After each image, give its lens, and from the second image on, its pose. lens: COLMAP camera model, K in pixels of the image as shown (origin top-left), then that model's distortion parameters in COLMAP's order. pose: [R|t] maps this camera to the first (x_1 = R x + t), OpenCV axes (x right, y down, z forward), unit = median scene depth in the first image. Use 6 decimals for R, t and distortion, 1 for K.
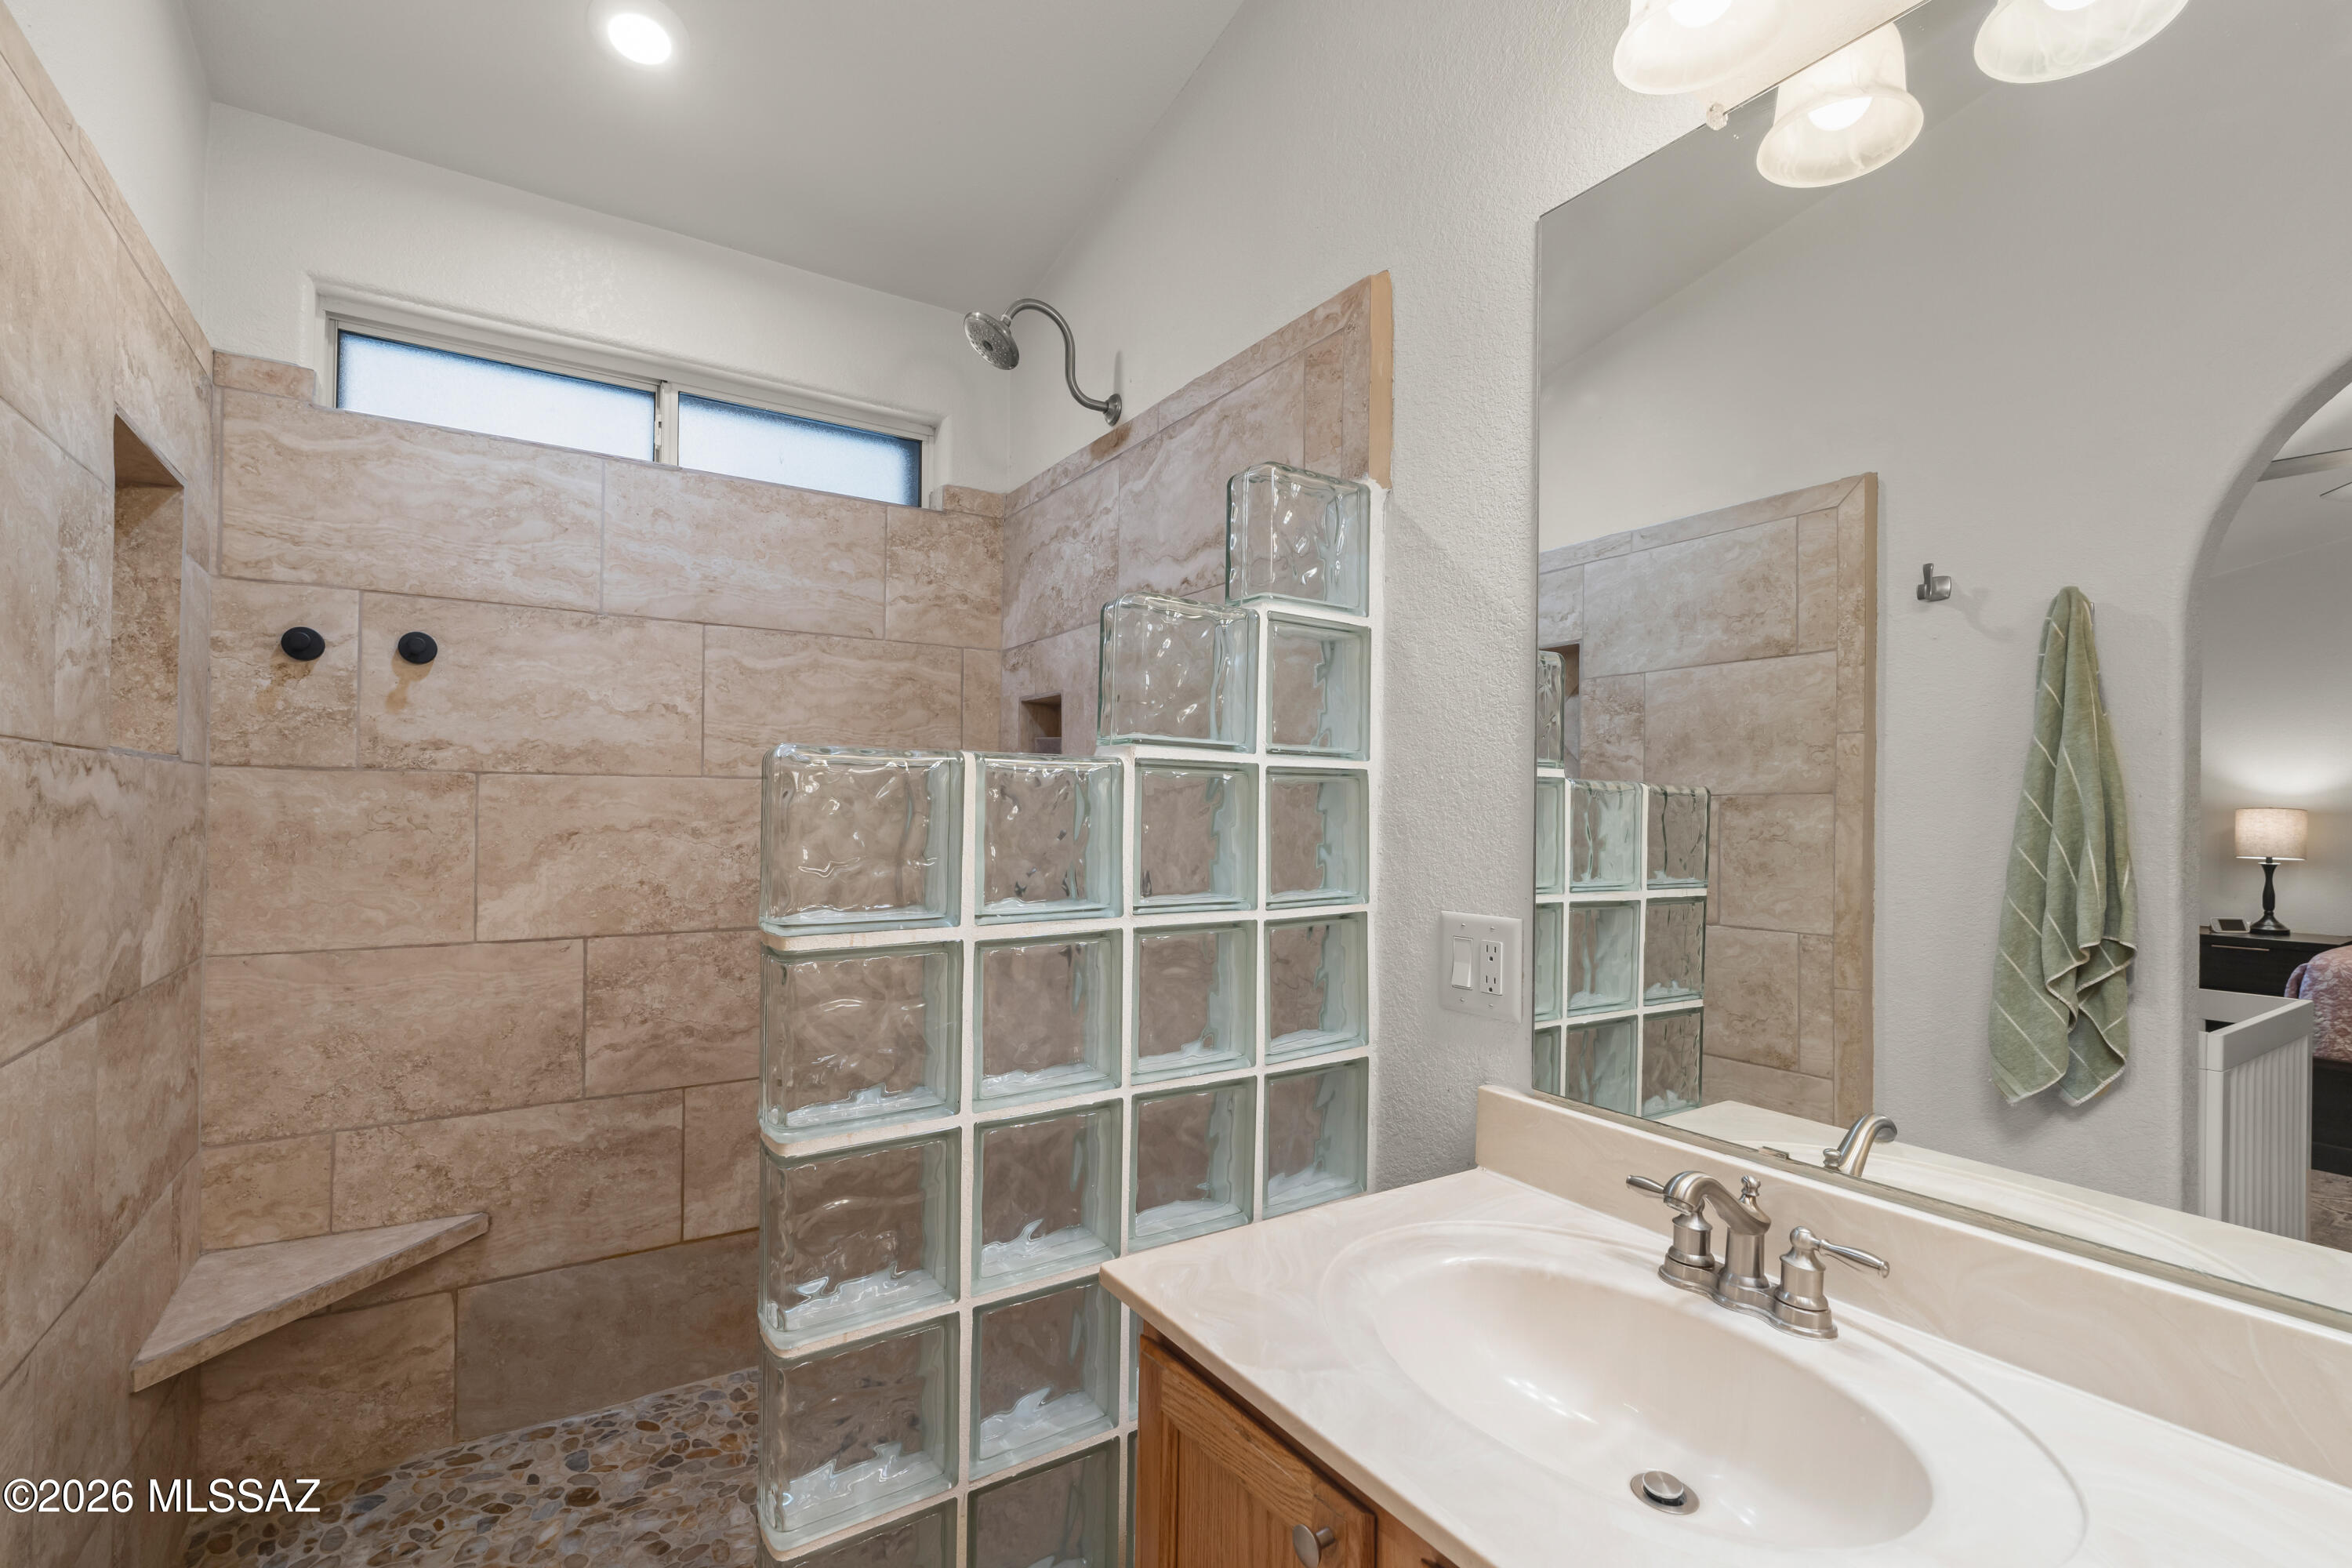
lens RADIAL K [[1043.0, 0, 1173.6], [0, 1043.0, 801.7], [0, 0, 1]] dist [-0.001725, 0.000066]
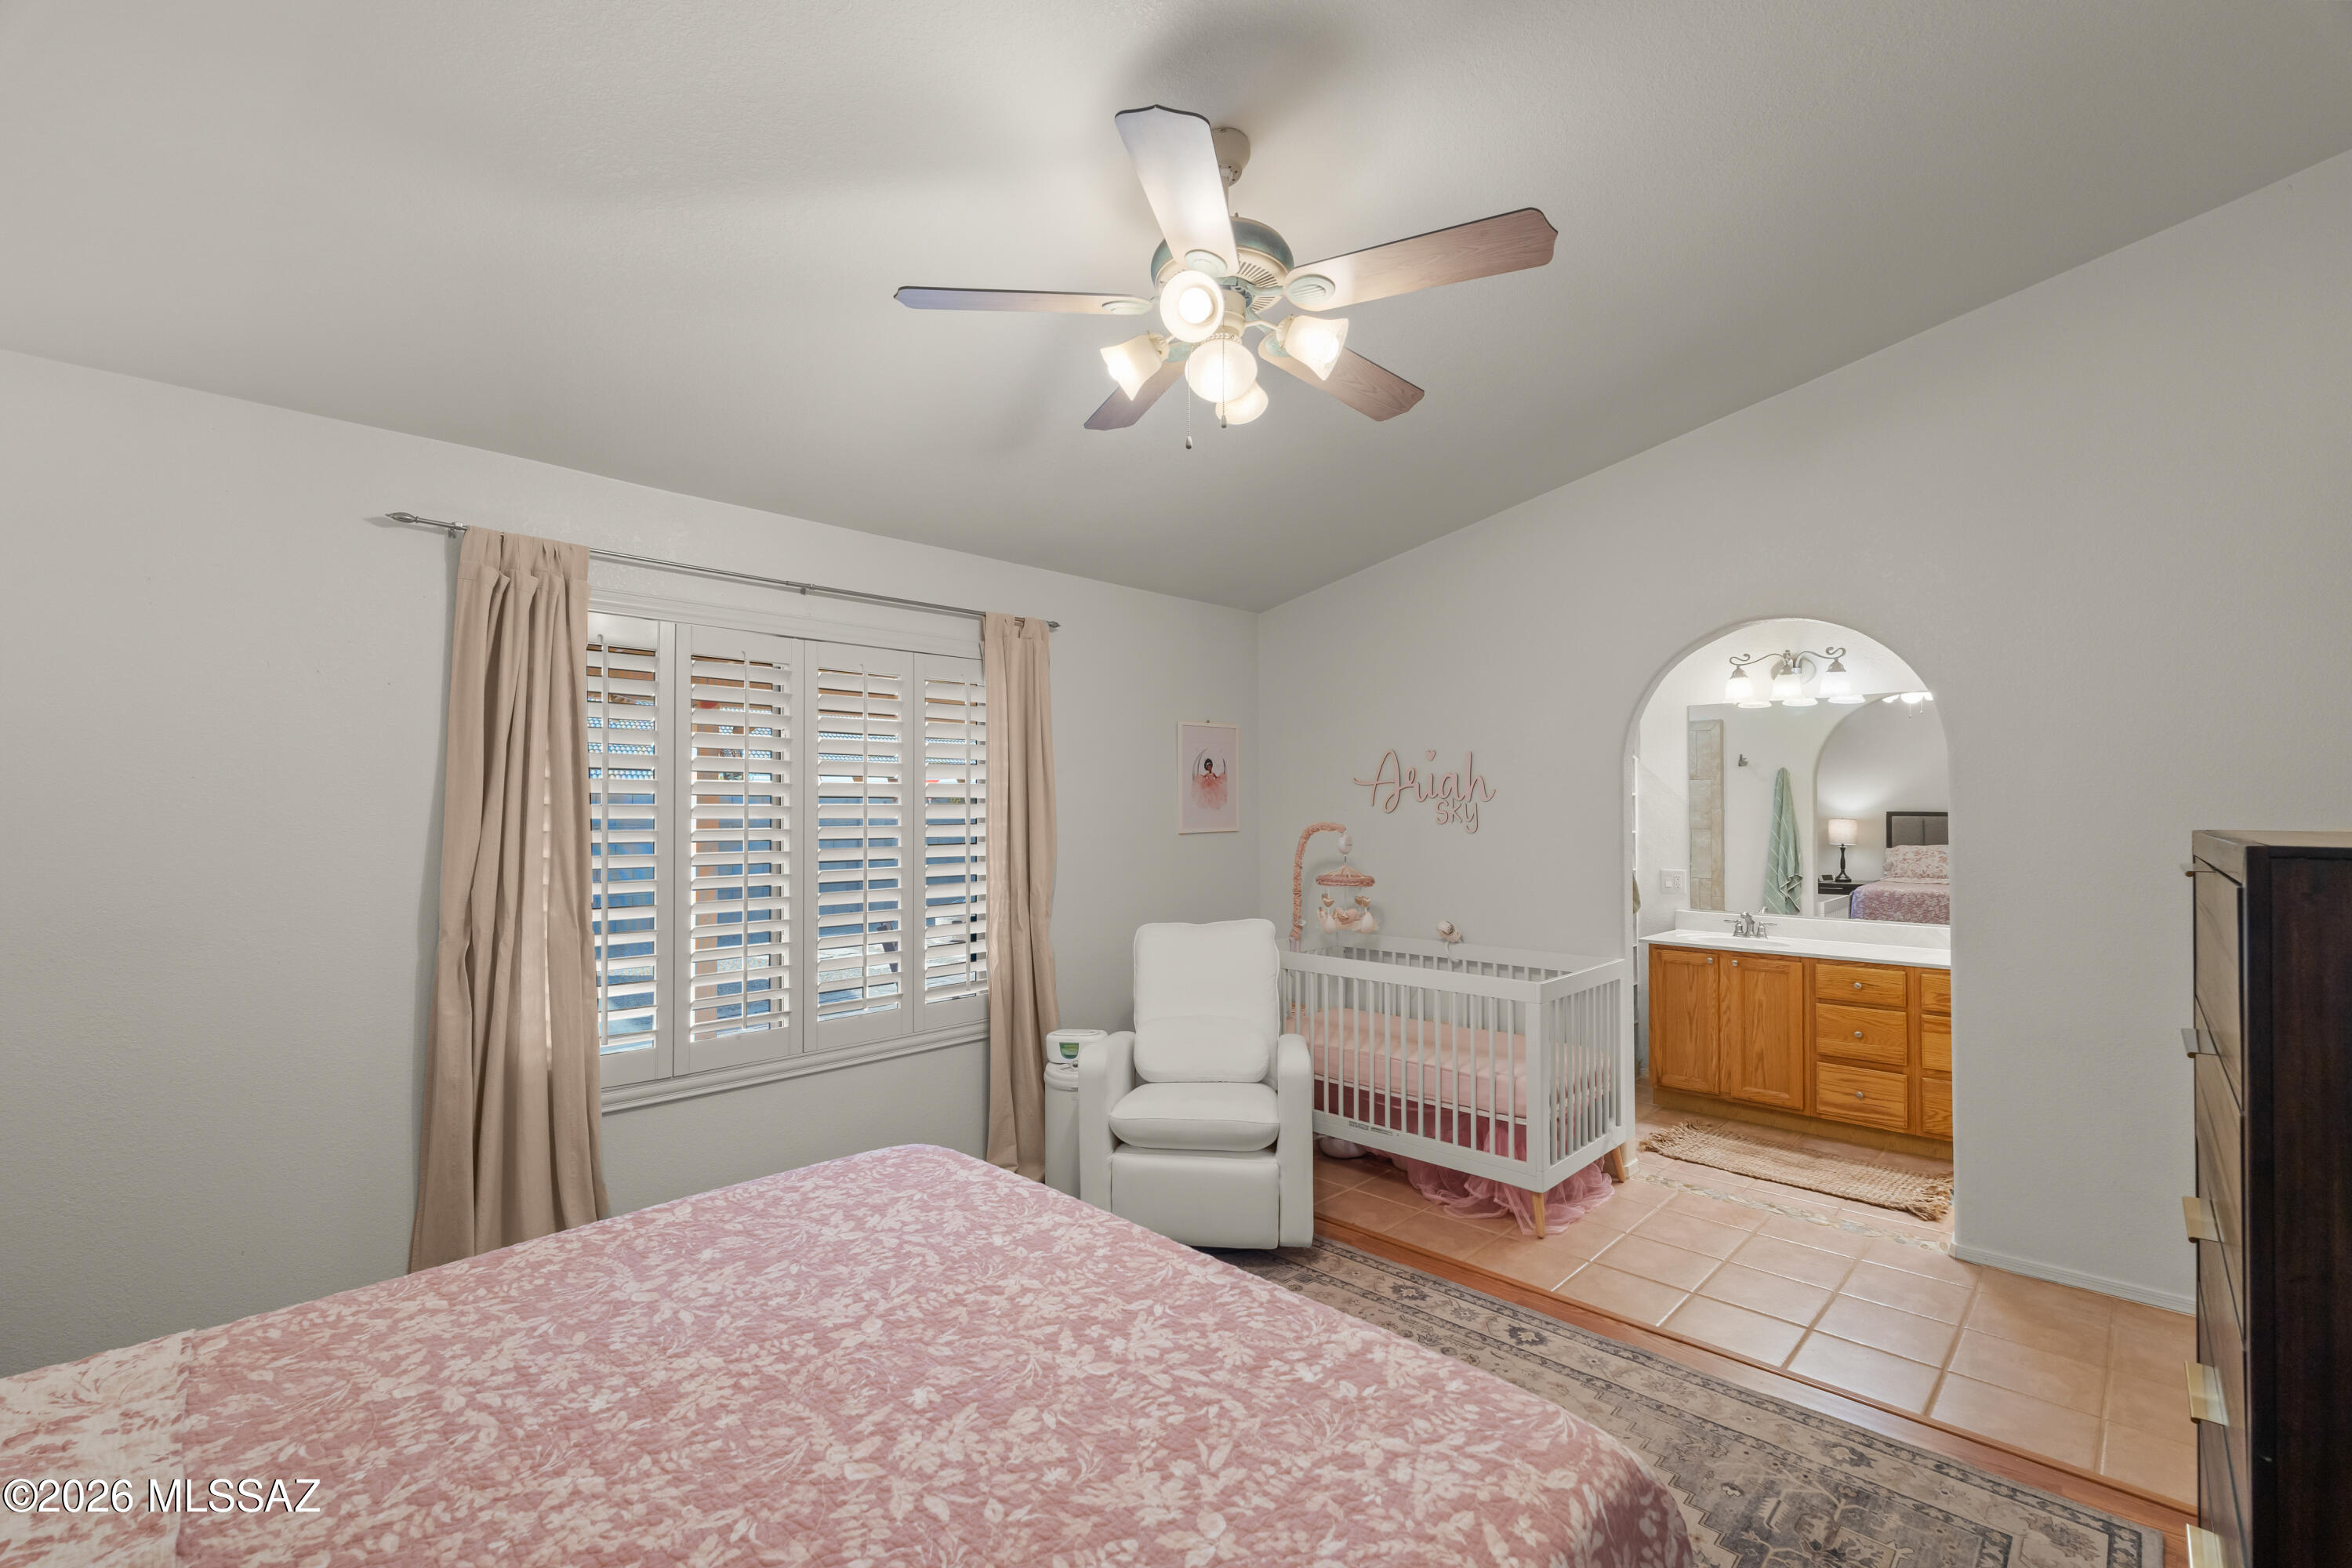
lens RADIAL K [[1035.6, 0, 1178.6], [0, 1035.6, 792.3], [0, 0, 1]] dist [-0.003190, -0.000555]
pose [[0.973132, -0.011021, 0.229984, -1.942423], [0.012289, 0.999916, -0.004083, -0.155750], [-0.229920, 0.006800, 0.973186, -1.930657]]
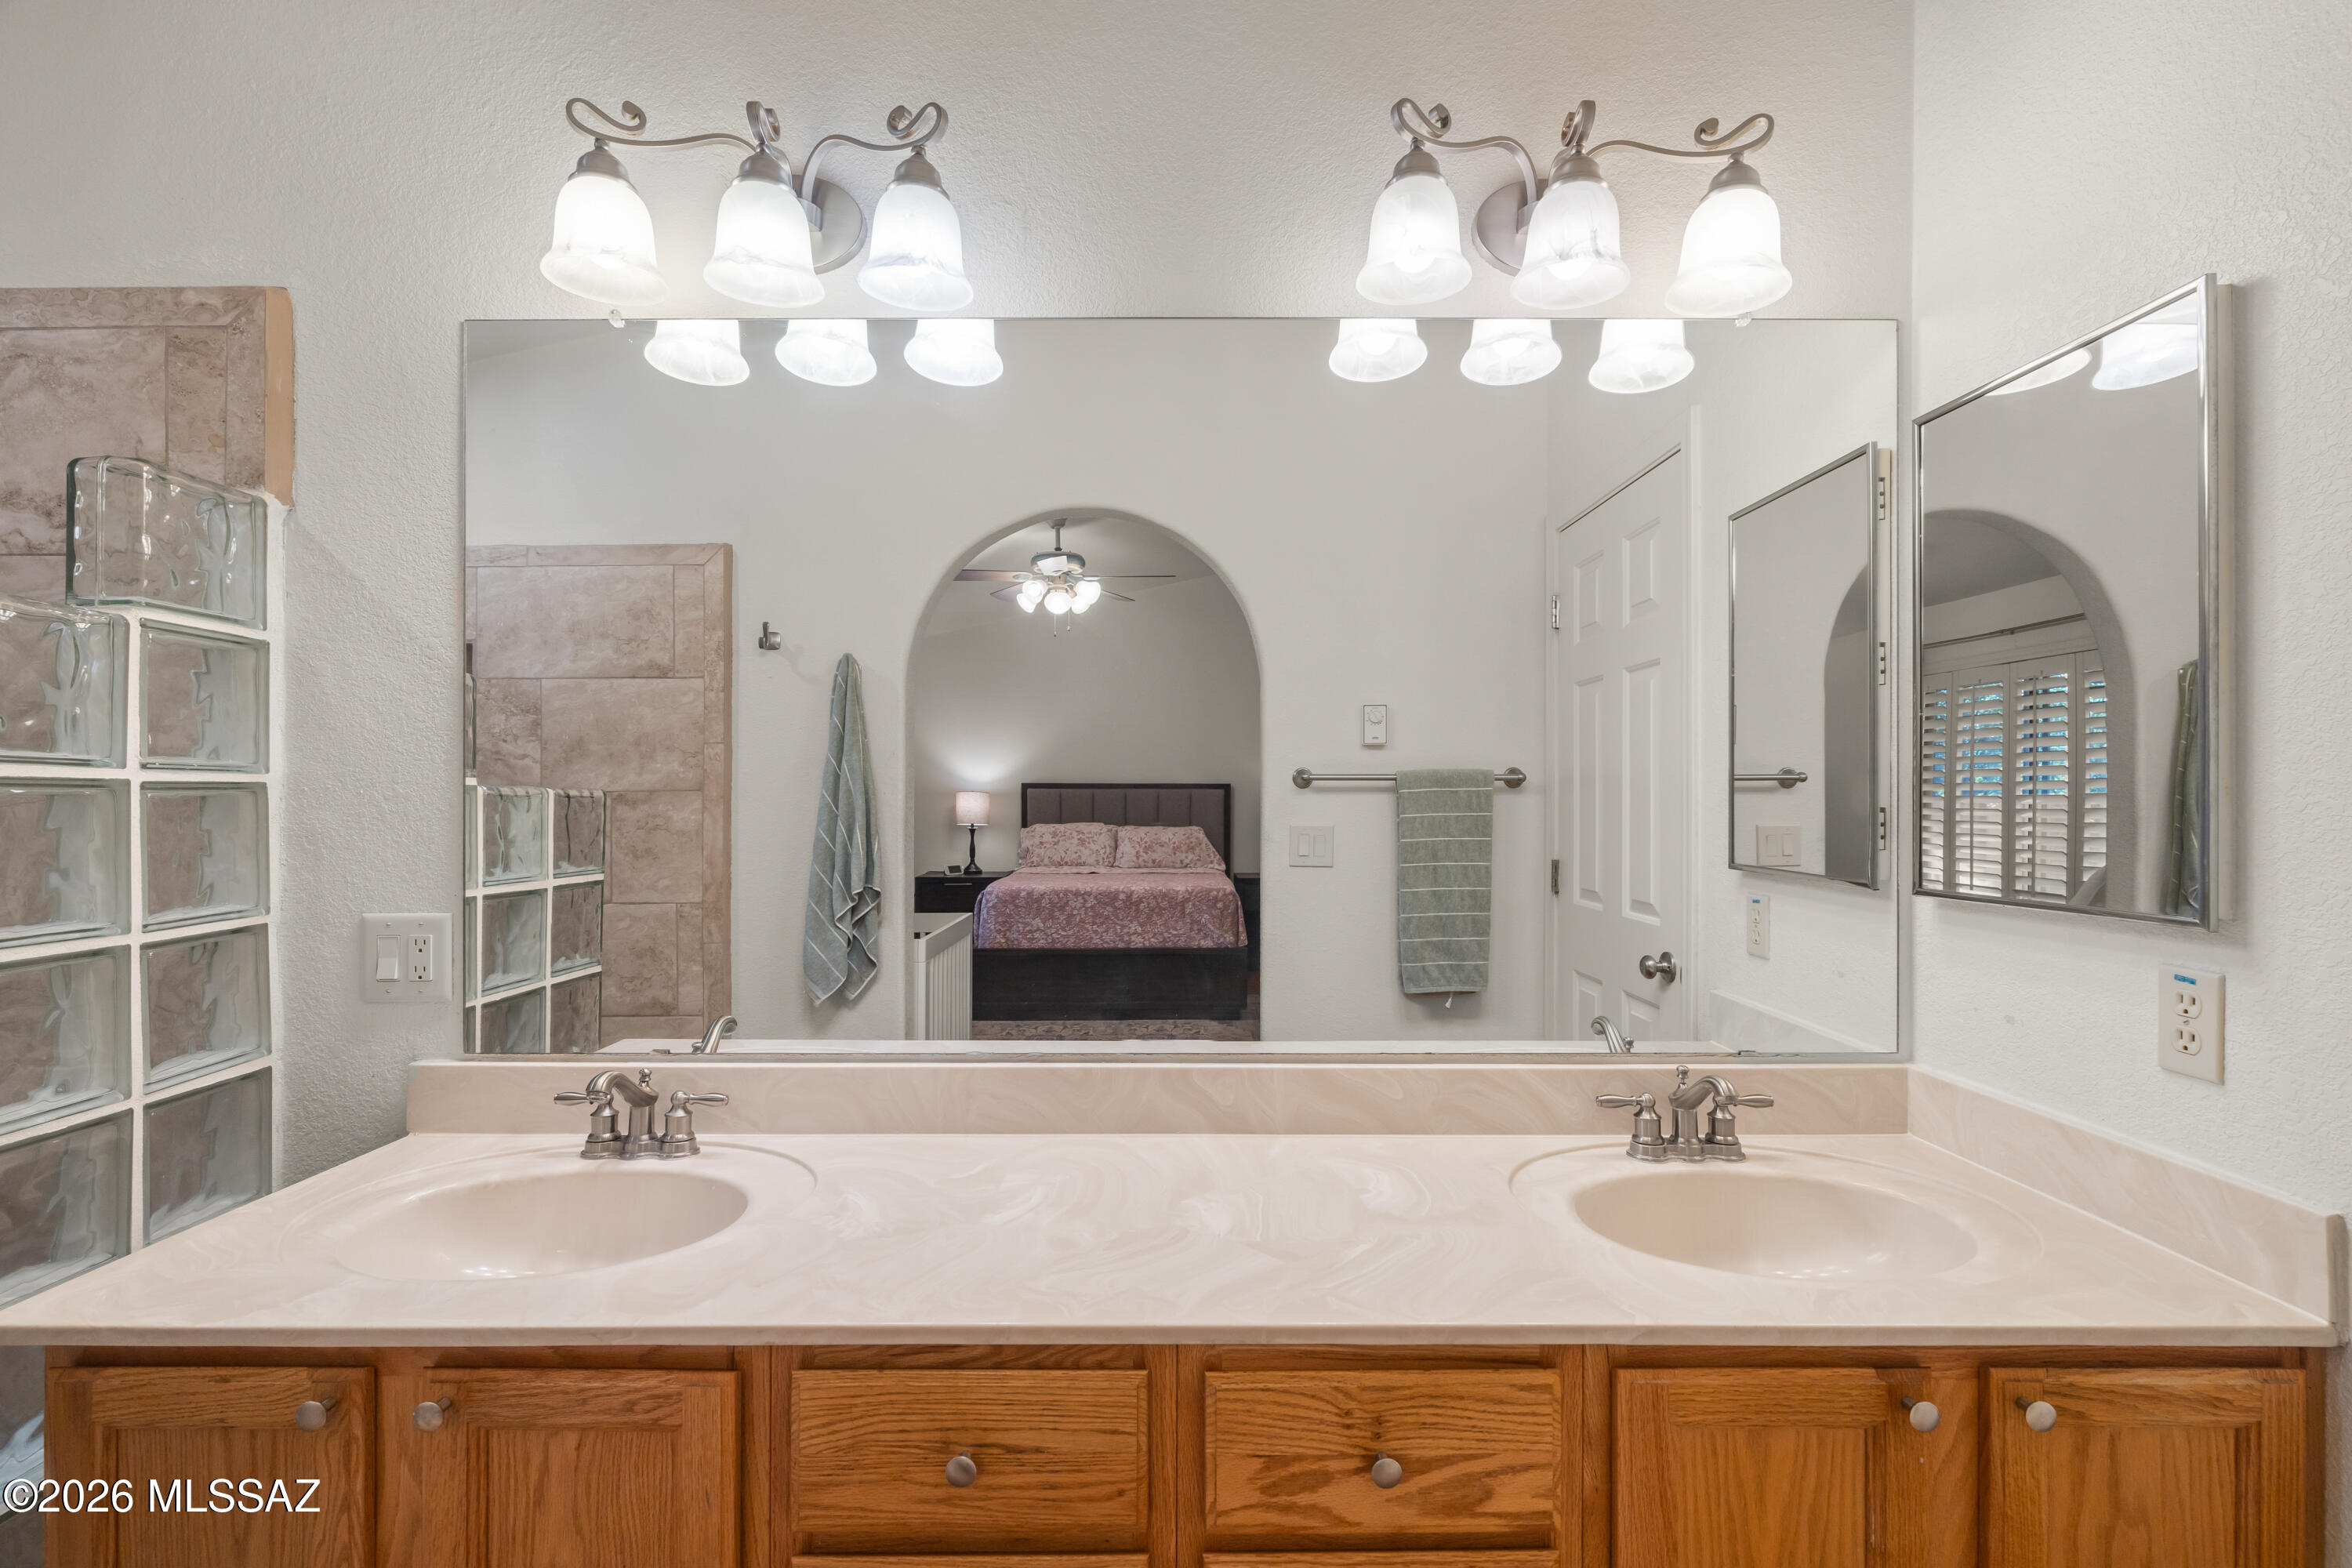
lens RADIAL K [[1035.6, 0, 1178.6], [0, 1035.6, 792.3], [0, 0, 1]] dist [-0.003190, -0.000555]
pose [[0.547866, -0.009738, 0.836510, -0.139712], [0.000478, 0.999936, 0.011327, -0.026780], [-0.836566, -0.005806, 0.547835, -0.237932]]
